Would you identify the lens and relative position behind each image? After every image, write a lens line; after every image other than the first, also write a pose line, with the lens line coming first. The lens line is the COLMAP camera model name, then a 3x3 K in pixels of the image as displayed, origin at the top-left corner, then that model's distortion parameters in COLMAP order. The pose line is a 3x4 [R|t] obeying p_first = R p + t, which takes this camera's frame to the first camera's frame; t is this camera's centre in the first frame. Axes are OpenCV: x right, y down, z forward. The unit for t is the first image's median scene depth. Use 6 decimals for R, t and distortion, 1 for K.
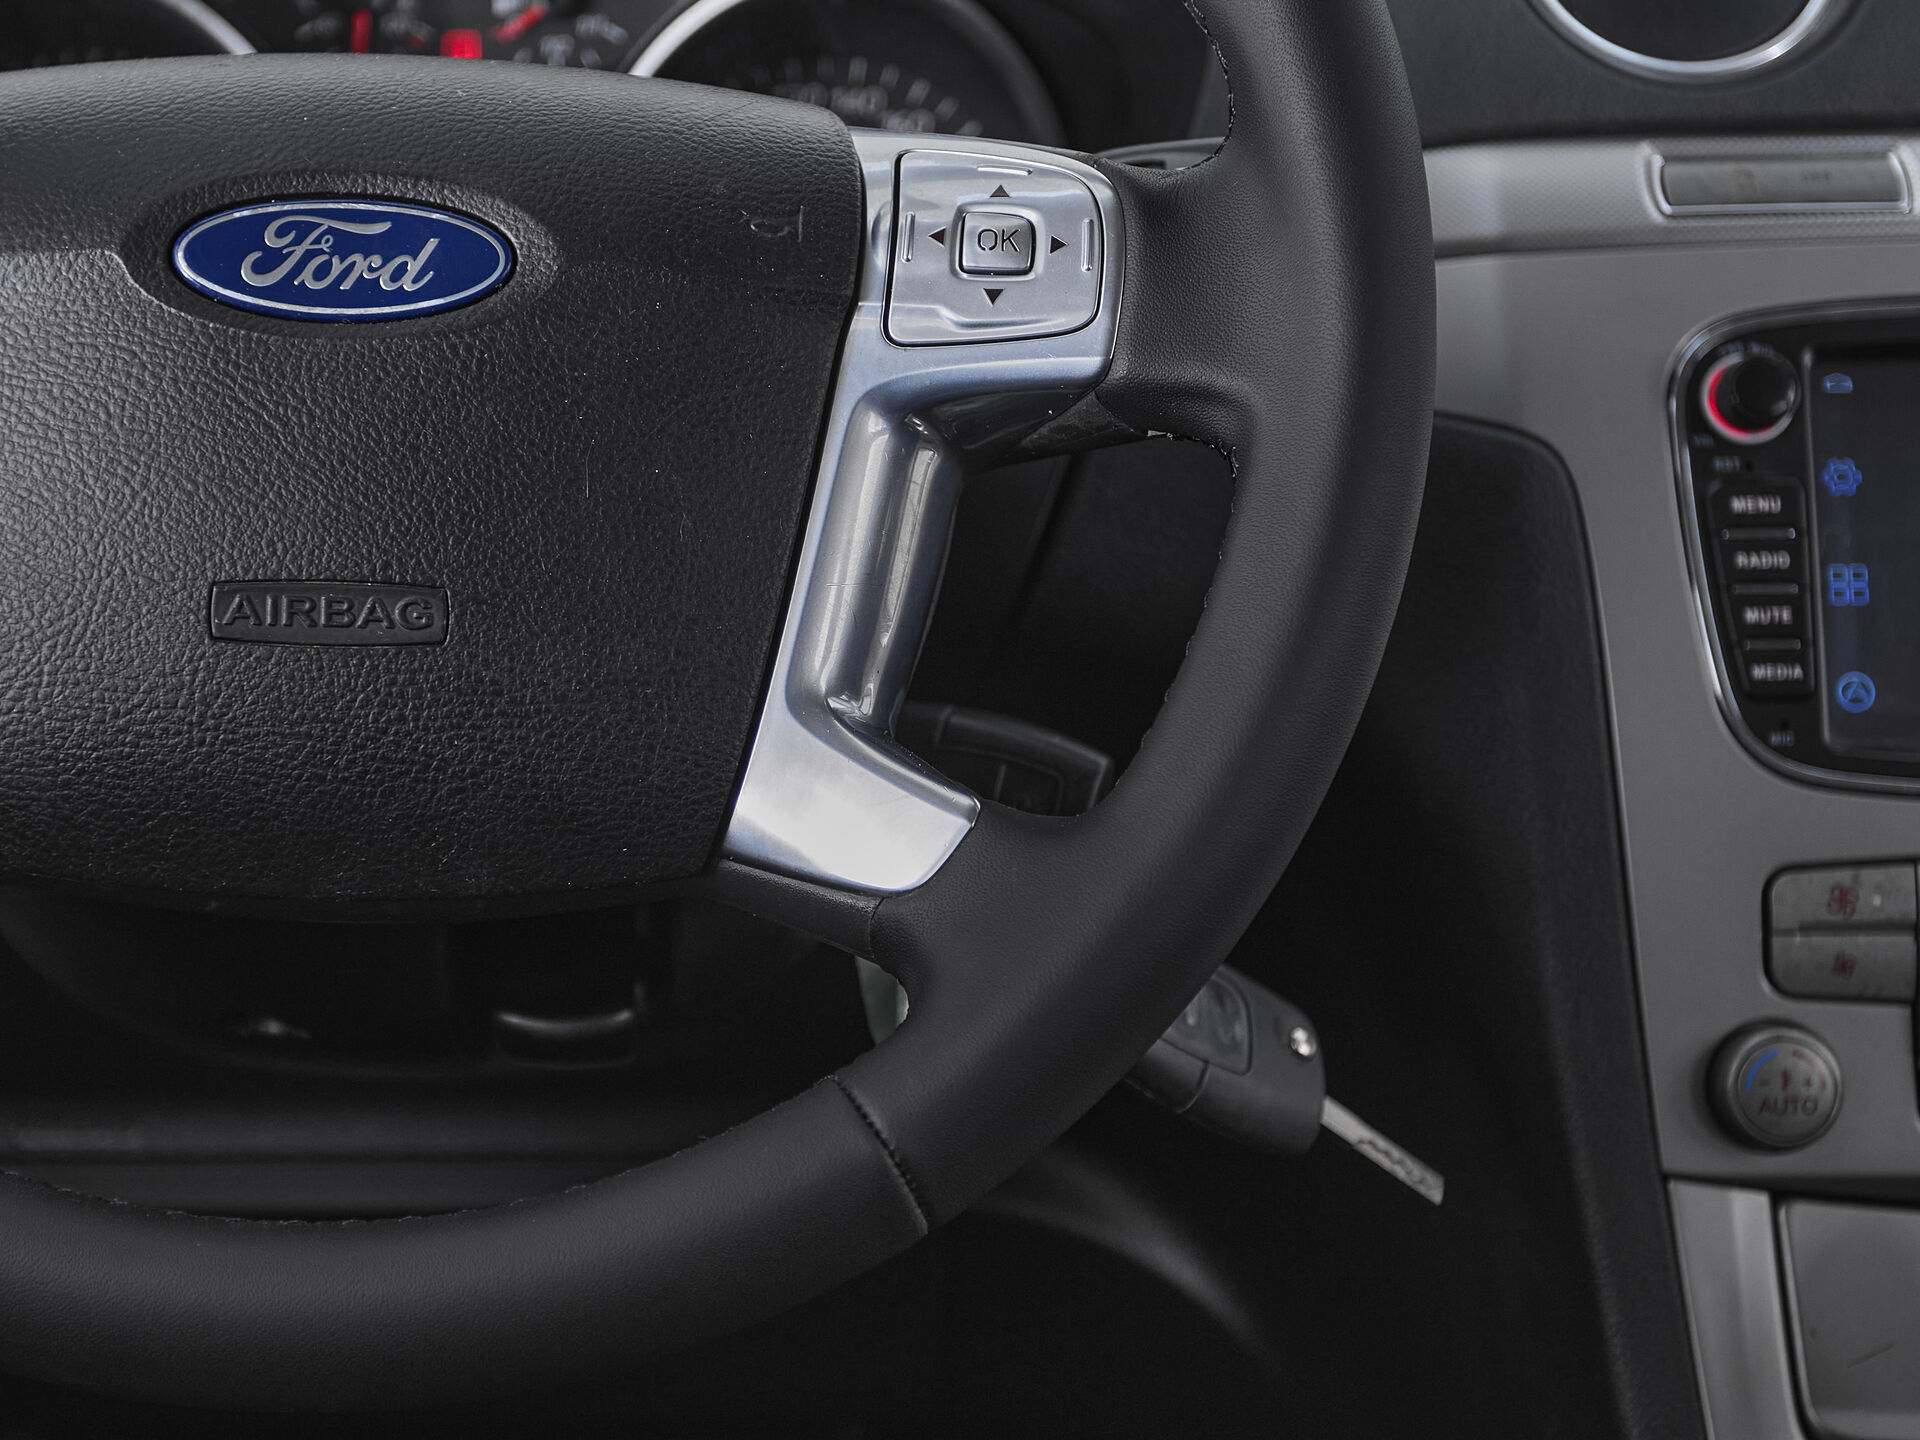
lens RADIAL K [[3479.5, 0, 836.9], [0, 3479.5, 681.1], [0, 0, 1]] dist [-0.036972, 0.000000]
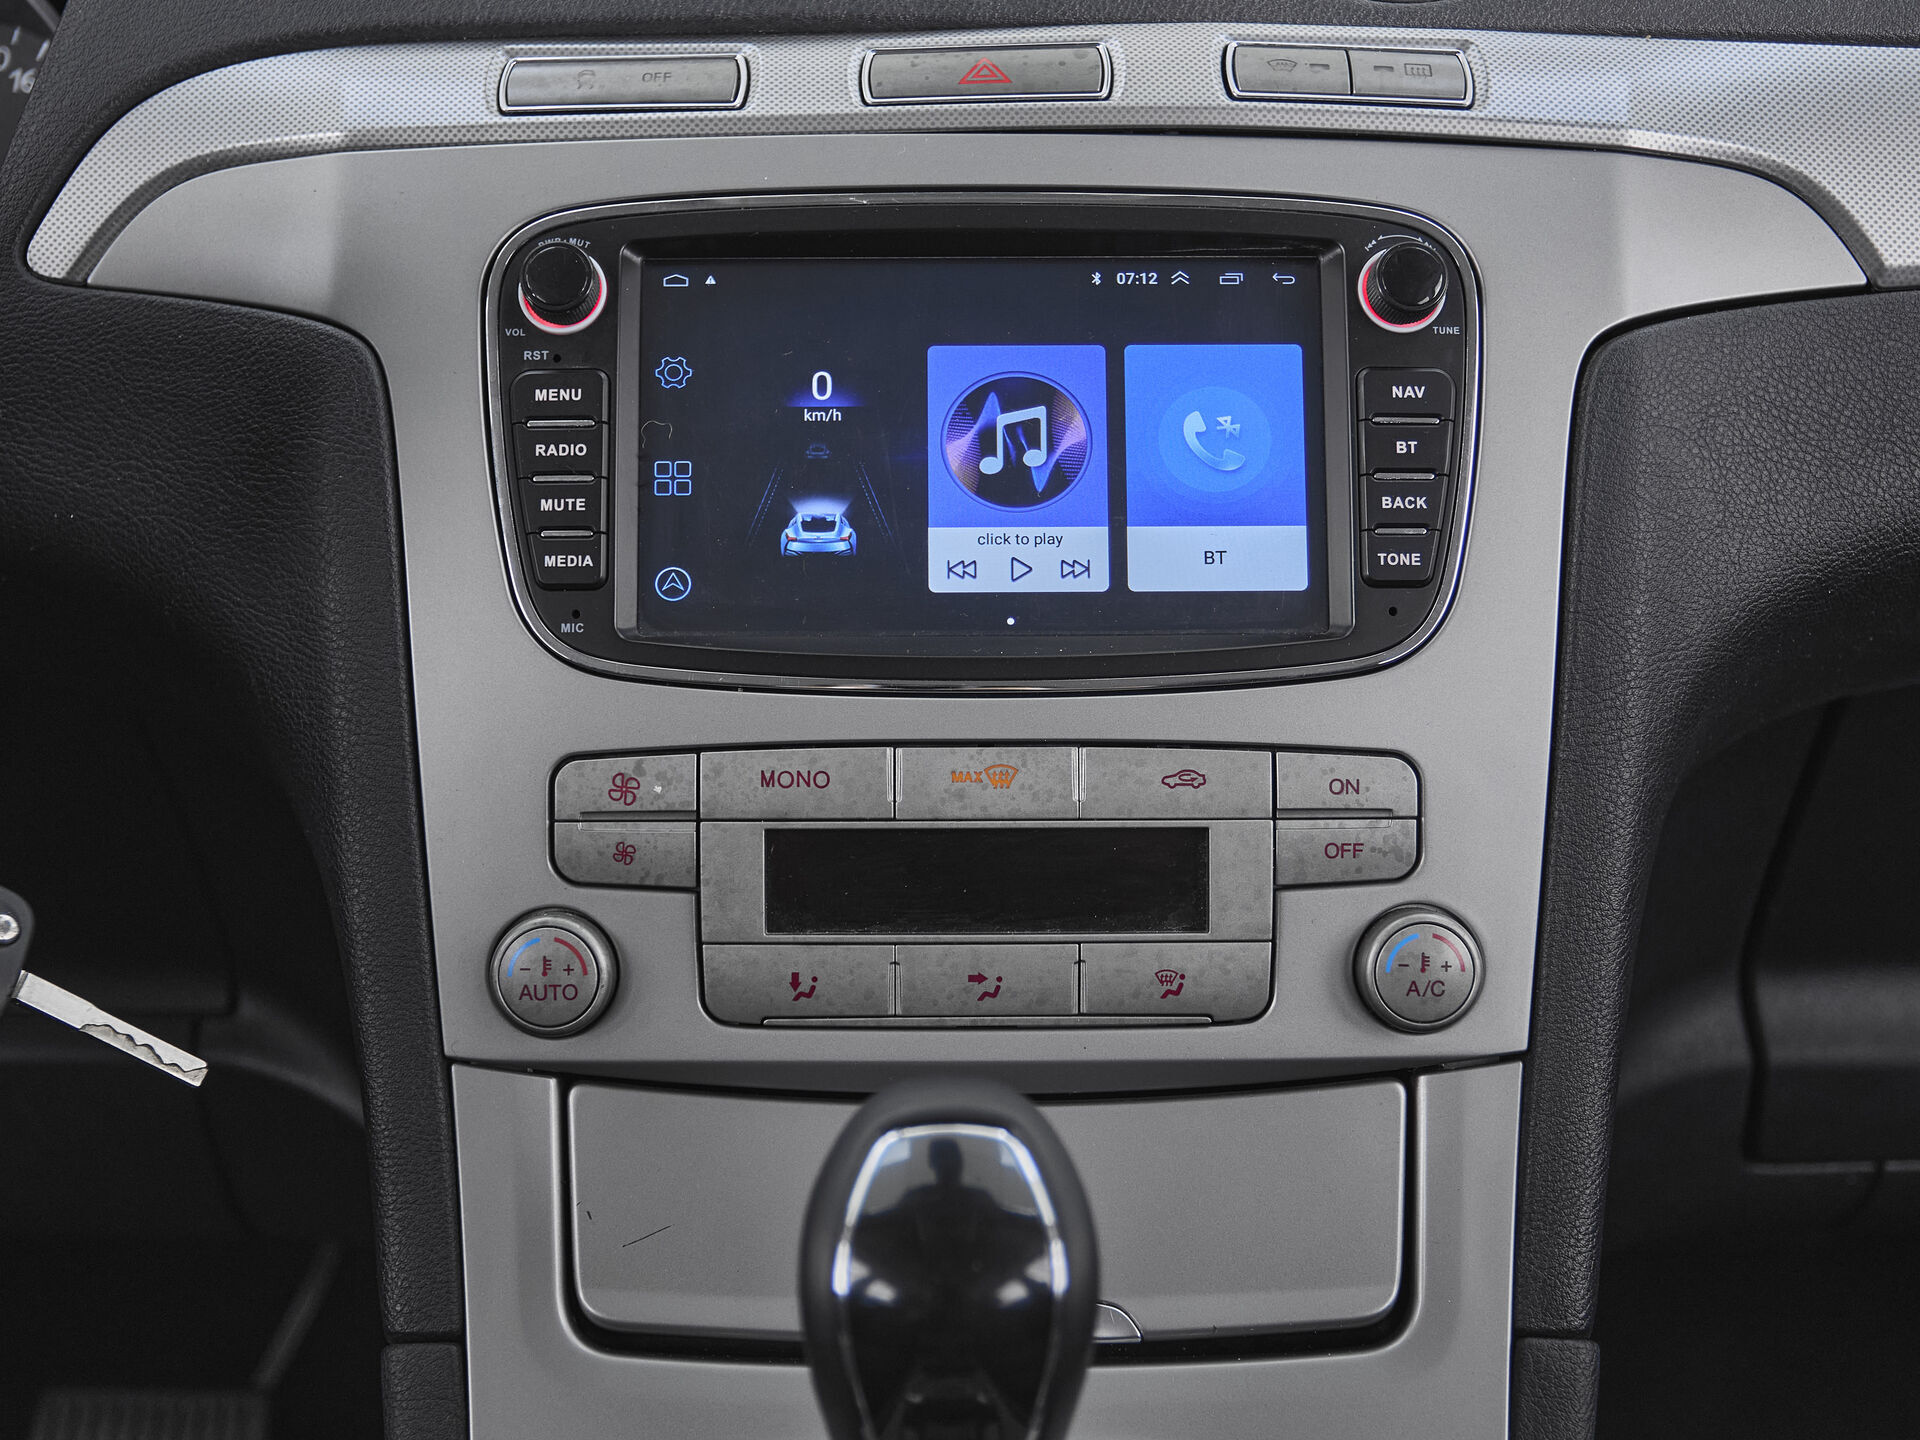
lens RADIAL K [[2324.7, 0, 949.7], [0, 2324.7, 734.4], [0, 0, 1]] dist [-0.013427, 0.000000]
pose [[0.999521, 0.005077, -0.030540, 0.403501], [-0.004227, 0.999604, 0.027825, 0.028481], [0.030670, -0.027682, 0.999146, 0.331335]]
